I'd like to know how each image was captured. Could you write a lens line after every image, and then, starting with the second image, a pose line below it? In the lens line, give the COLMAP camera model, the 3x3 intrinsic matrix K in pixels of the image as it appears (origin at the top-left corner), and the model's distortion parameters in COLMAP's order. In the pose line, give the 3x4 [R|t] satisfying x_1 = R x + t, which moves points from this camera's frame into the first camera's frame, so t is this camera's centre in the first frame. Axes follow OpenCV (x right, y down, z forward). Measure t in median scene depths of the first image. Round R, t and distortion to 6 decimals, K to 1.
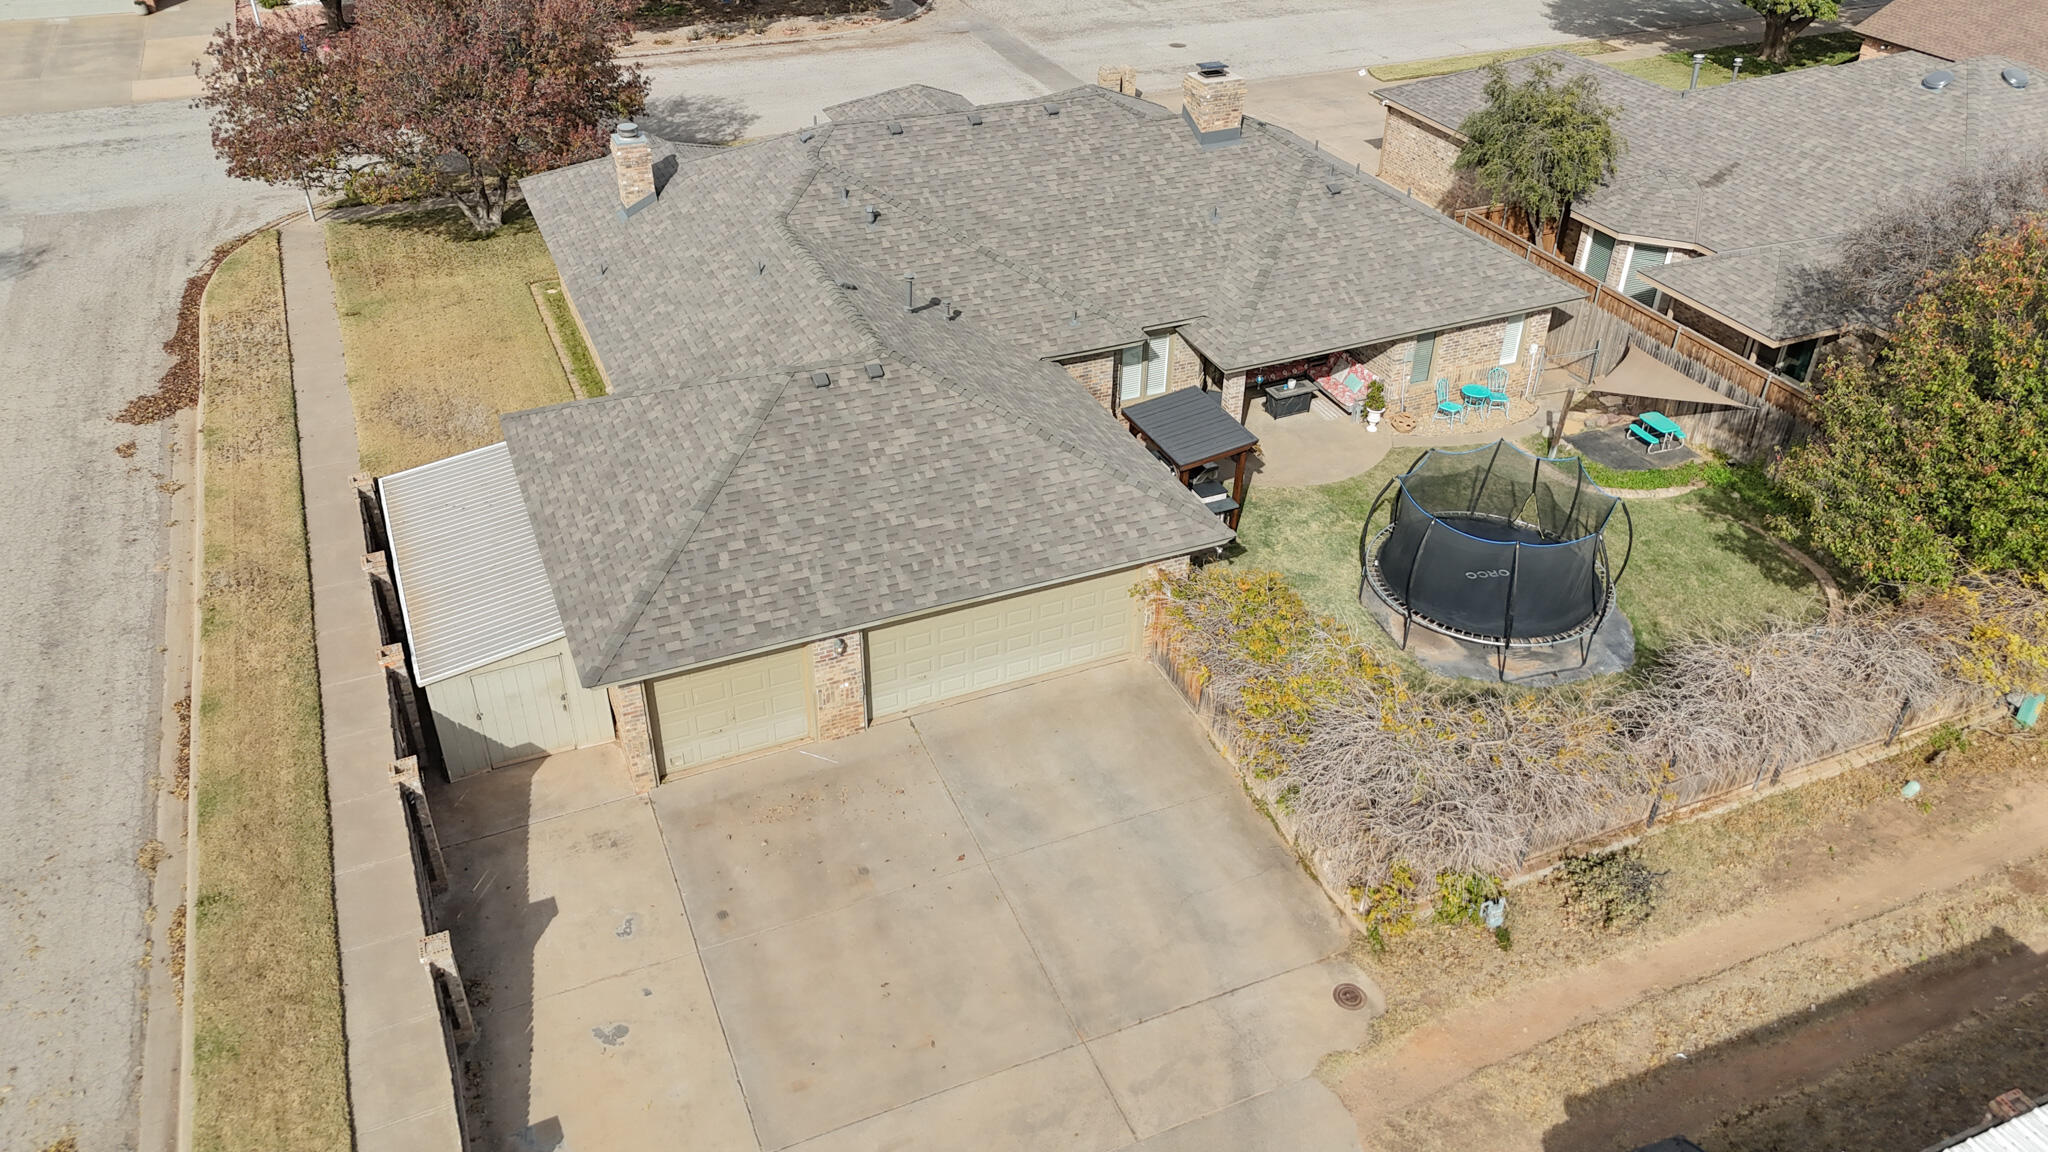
lens RADIAL K [[1494.7, 0, 1029.2], [0, 1494.7, 580.1], [0, 0, 1]] dist [0.065130, -0.057854]
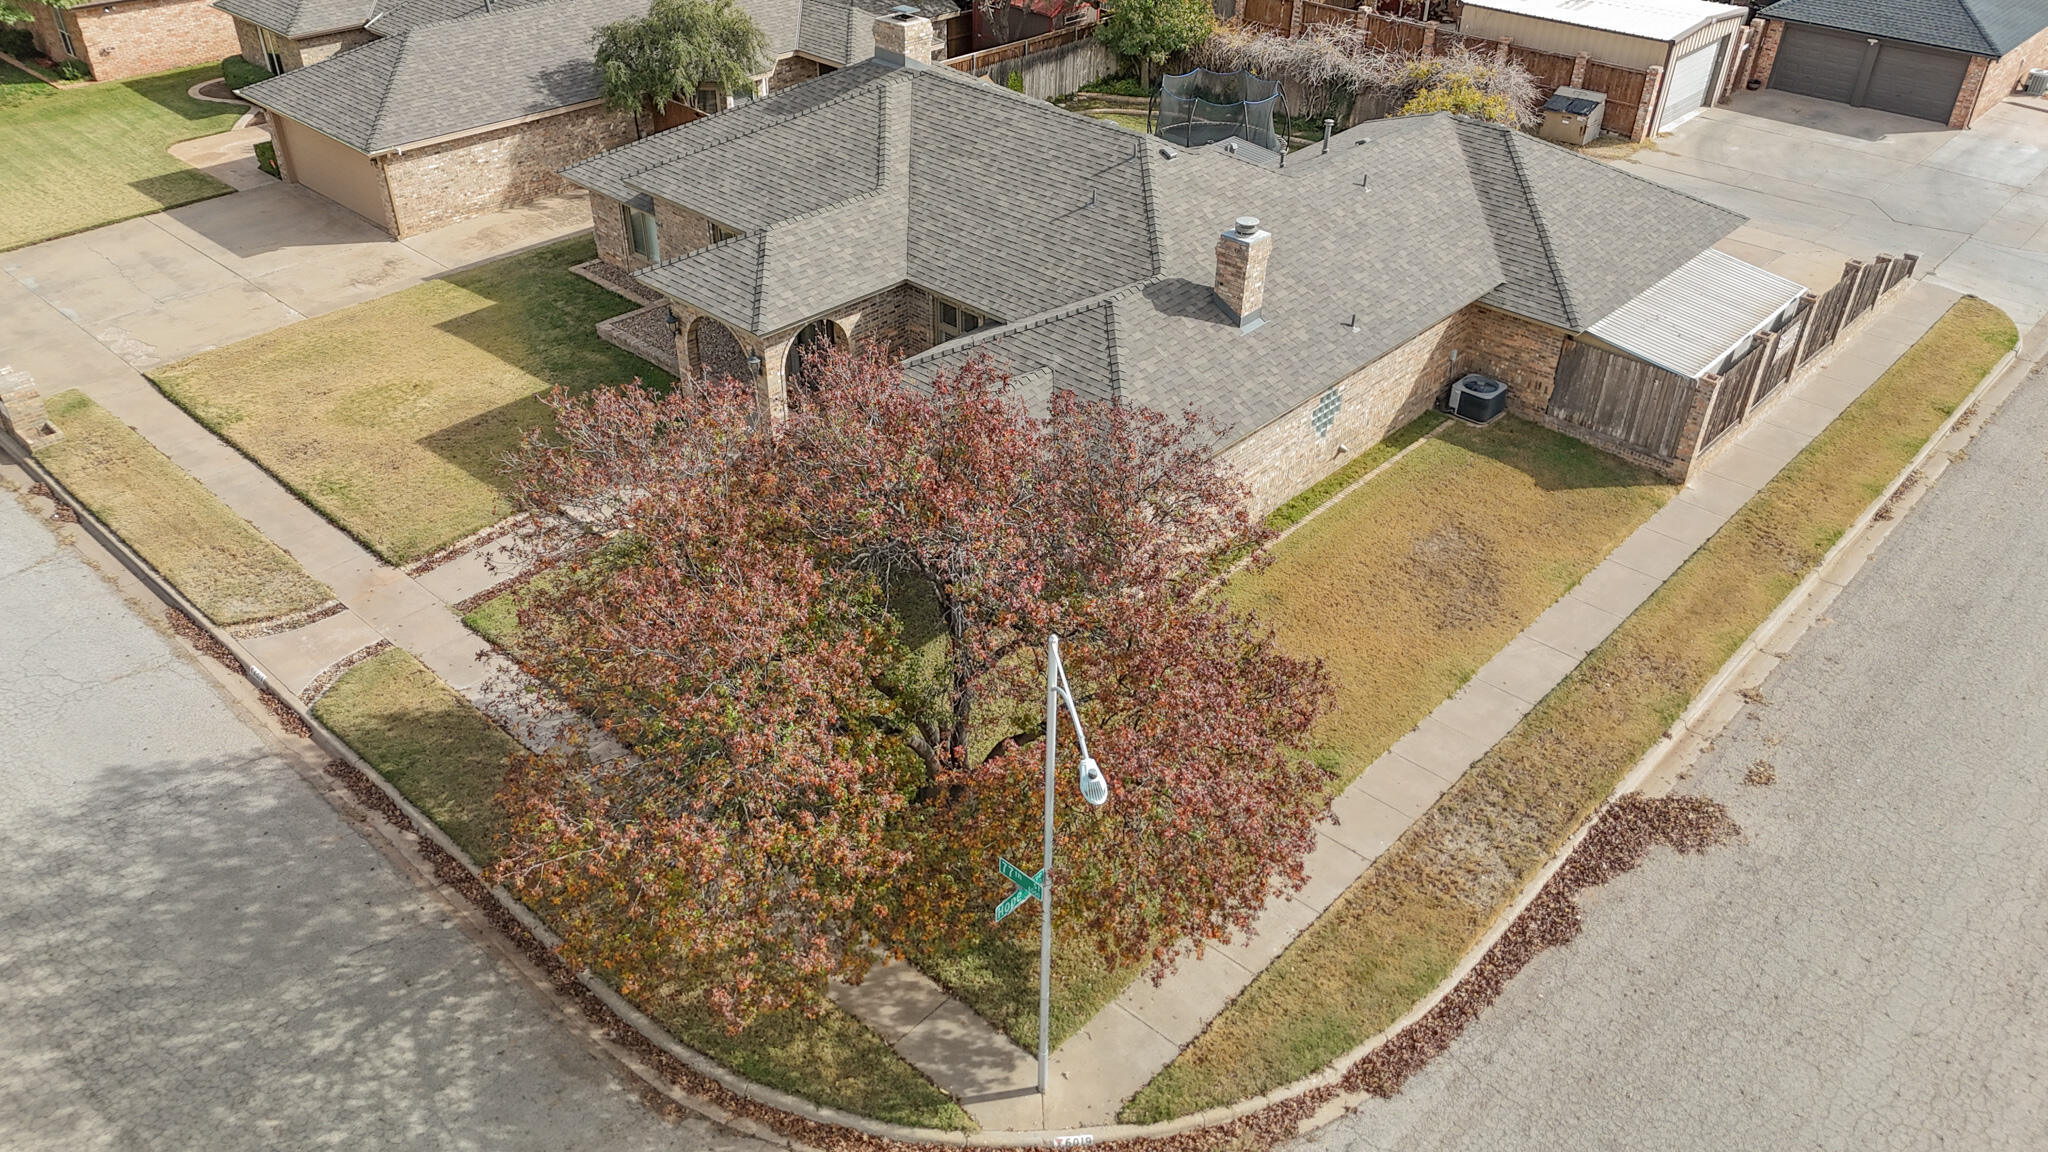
lens RADIAL K [[1494.7, 0, 1029.2], [0, 1494.7, 580.1], [0, 0, 1]] dist [0.065130, -0.057854]
pose [[-0.400191, -0.535726, 0.743535, -0.886788], [0.492838, 0.558217, 0.667461, -0.757607], [-0.772630, 0.633555, 0.040633, 1.104990]]
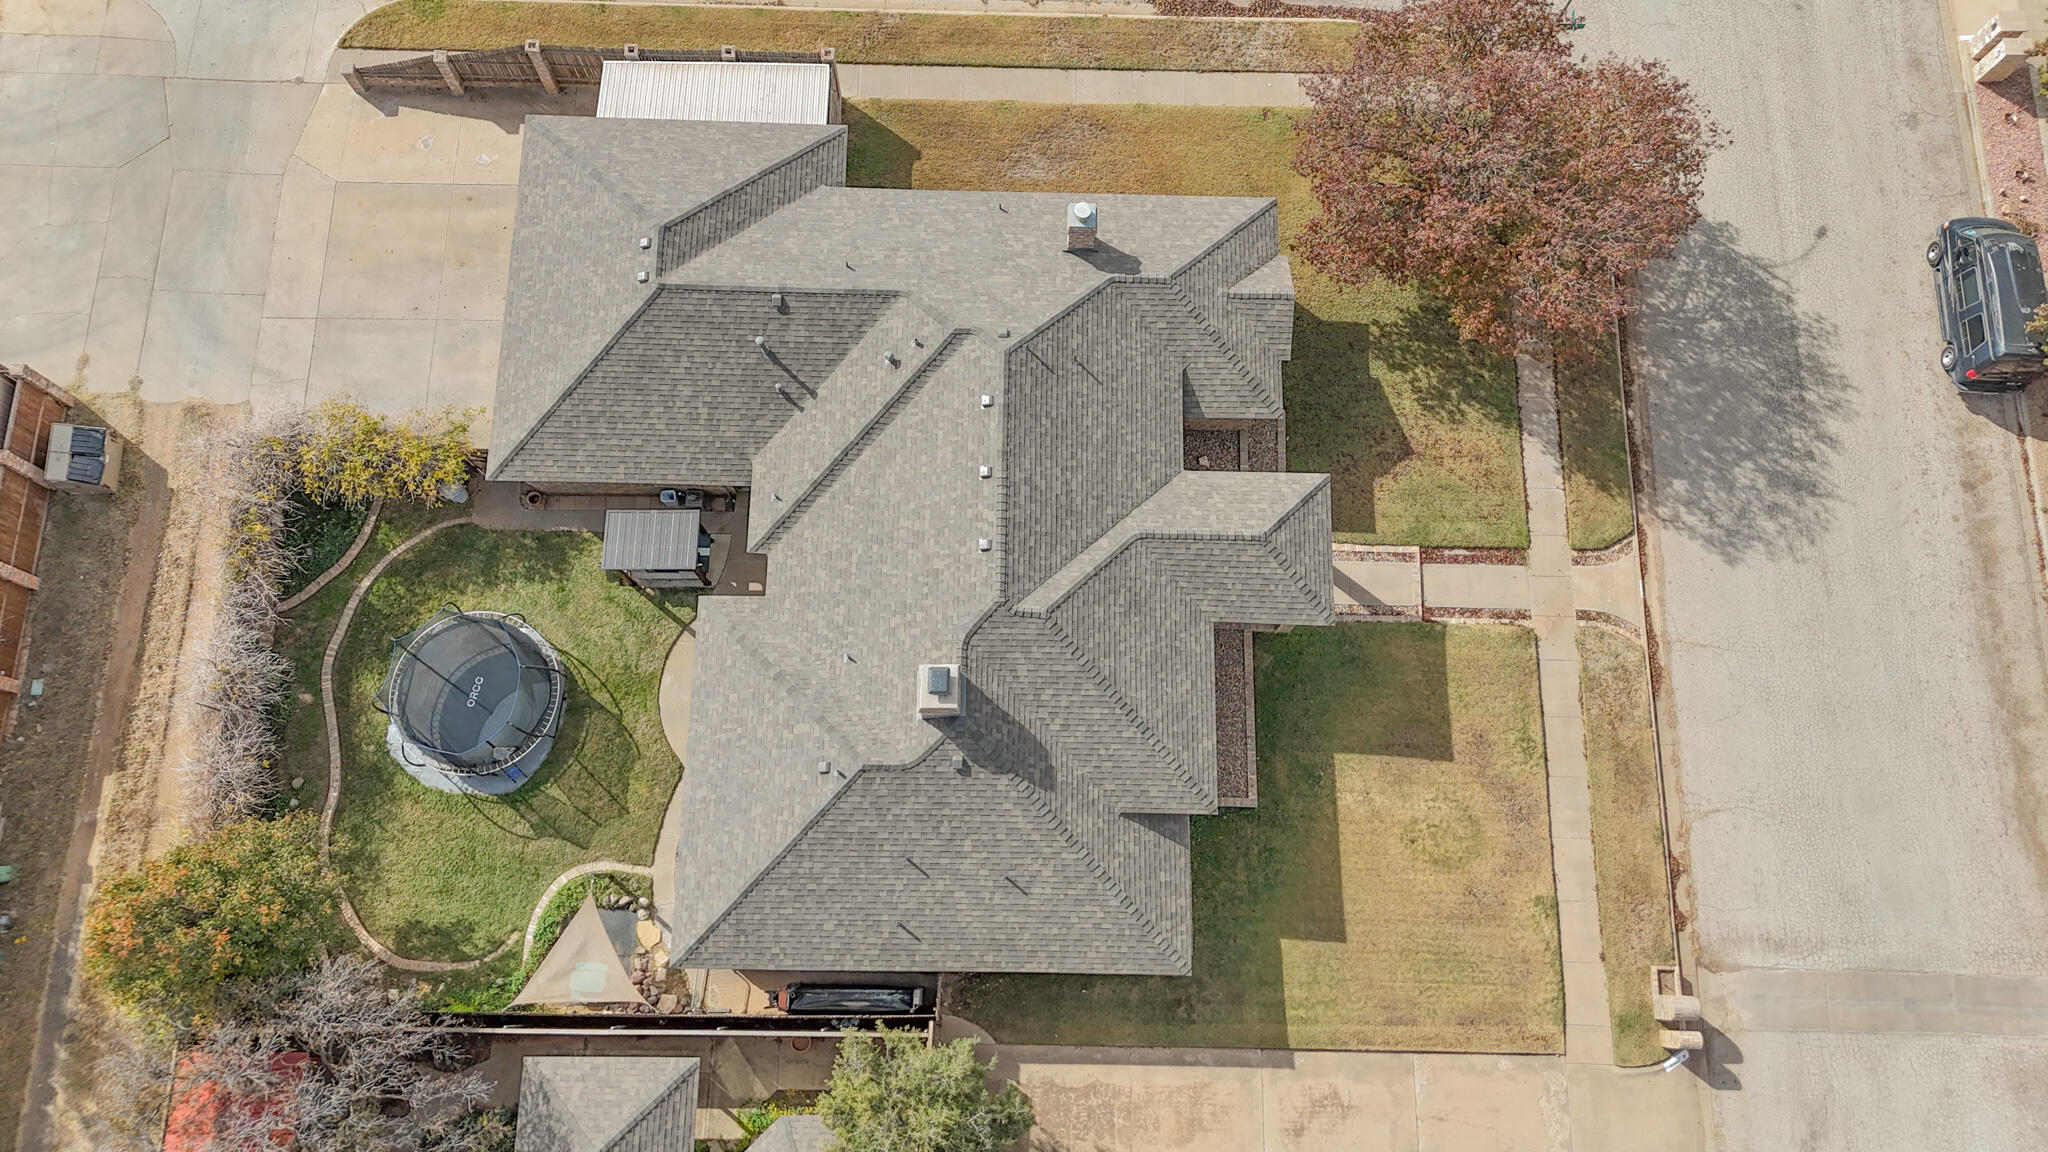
lens RADIAL K [[1494.7, 0, 1029.2], [0, 1494.7, 580.1], [0, 0, 1]] dist [0.065130, -0.057854]
pose [[-0.415960, 0.870816, -0.262022, 0.299104], [-0.538430, -0.003640, 0.842662, -1.186548], [0.732850, 0.491595, 0.470388, 0.513721]]
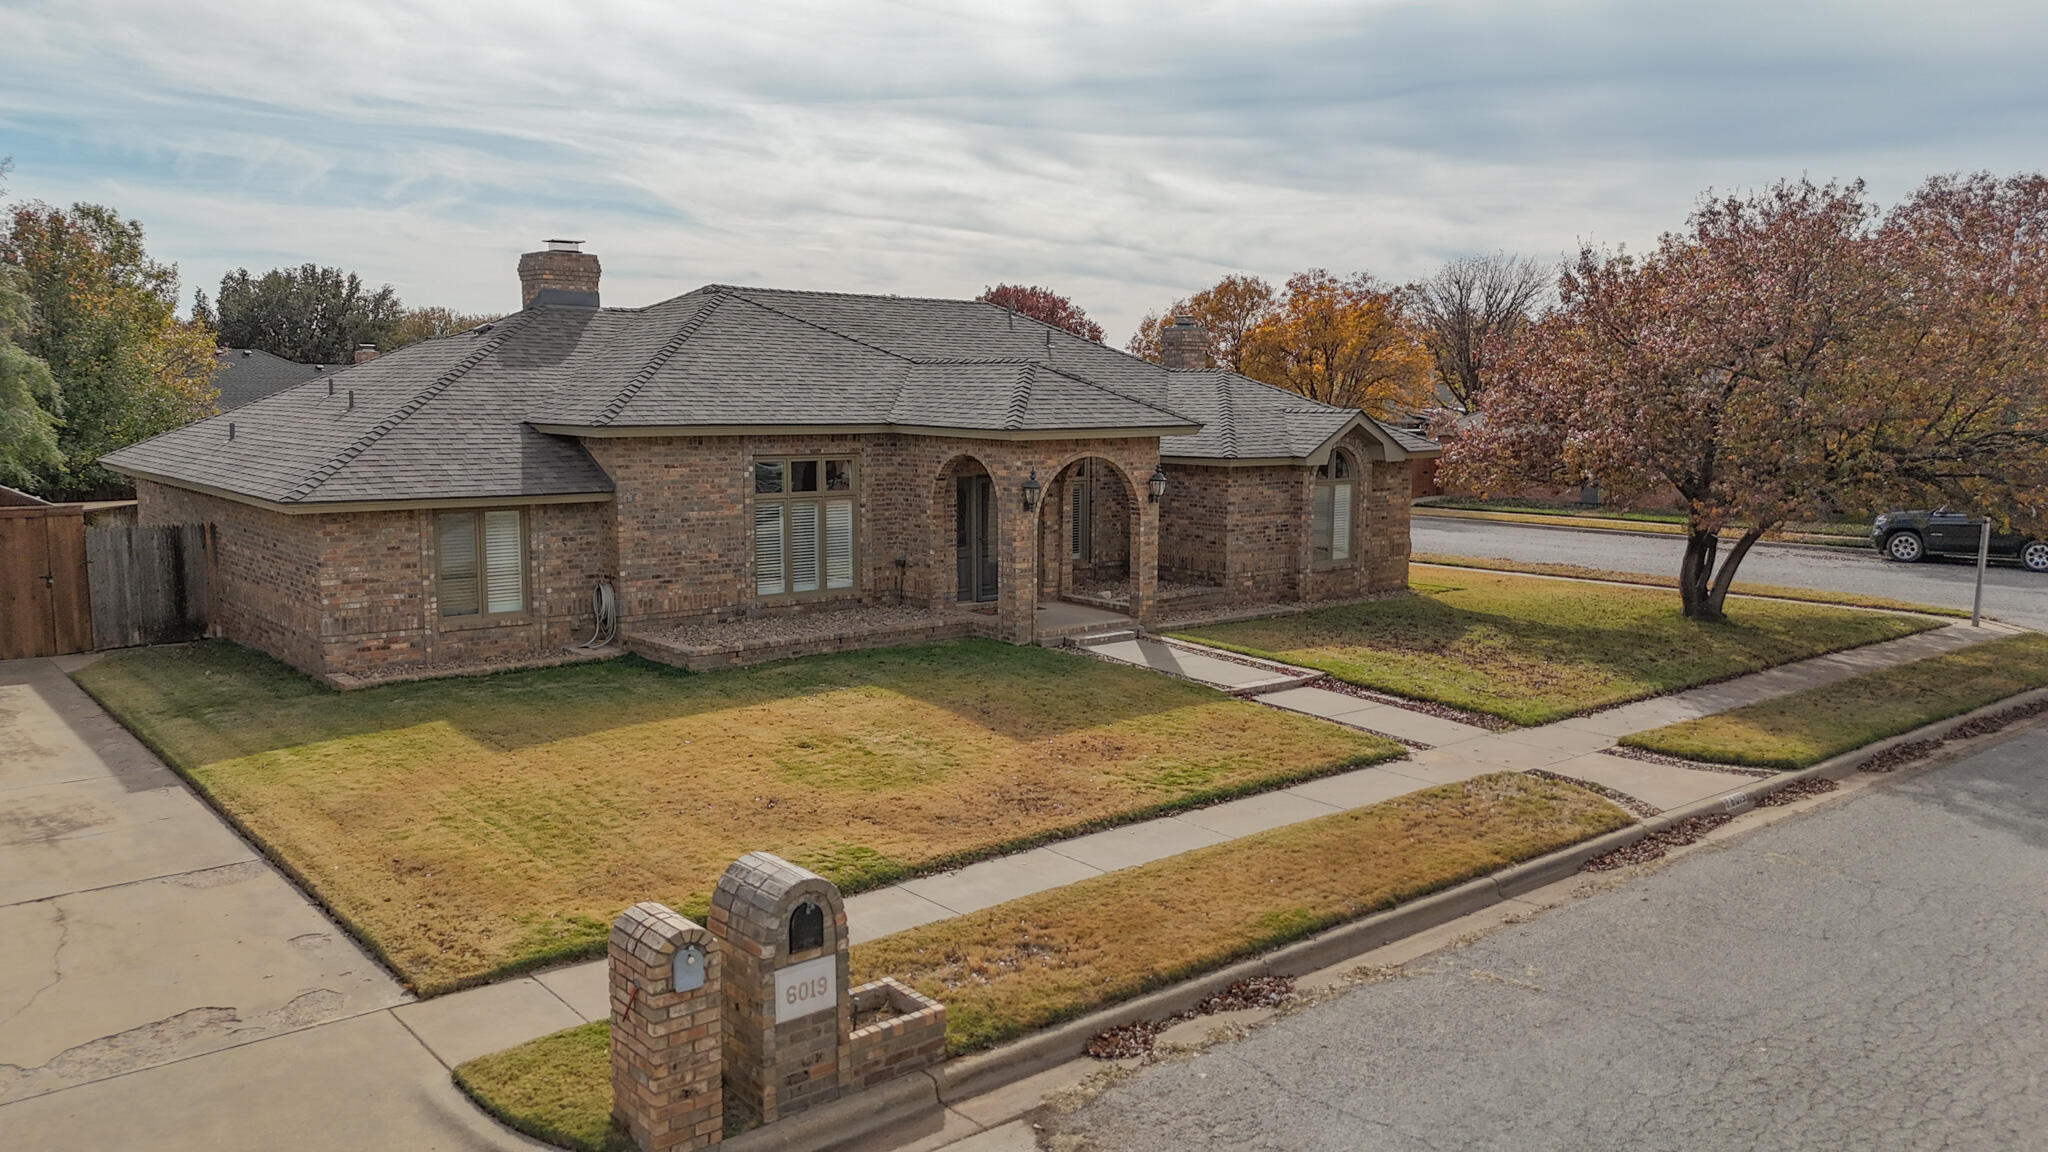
lens RADIAL K [[1494.7, 0, 1029.2], [0, 1494.7, 580.1], [0, 0, 1]] dist [0.065130, -0.057854]
pose [[-0.961422, 0.011523, -0.274836, 0.111822], [-0.173107, 0.751133, 0.637050, -0.732340], [0.213779, 0.660050, -0.720162, 1.691573]]
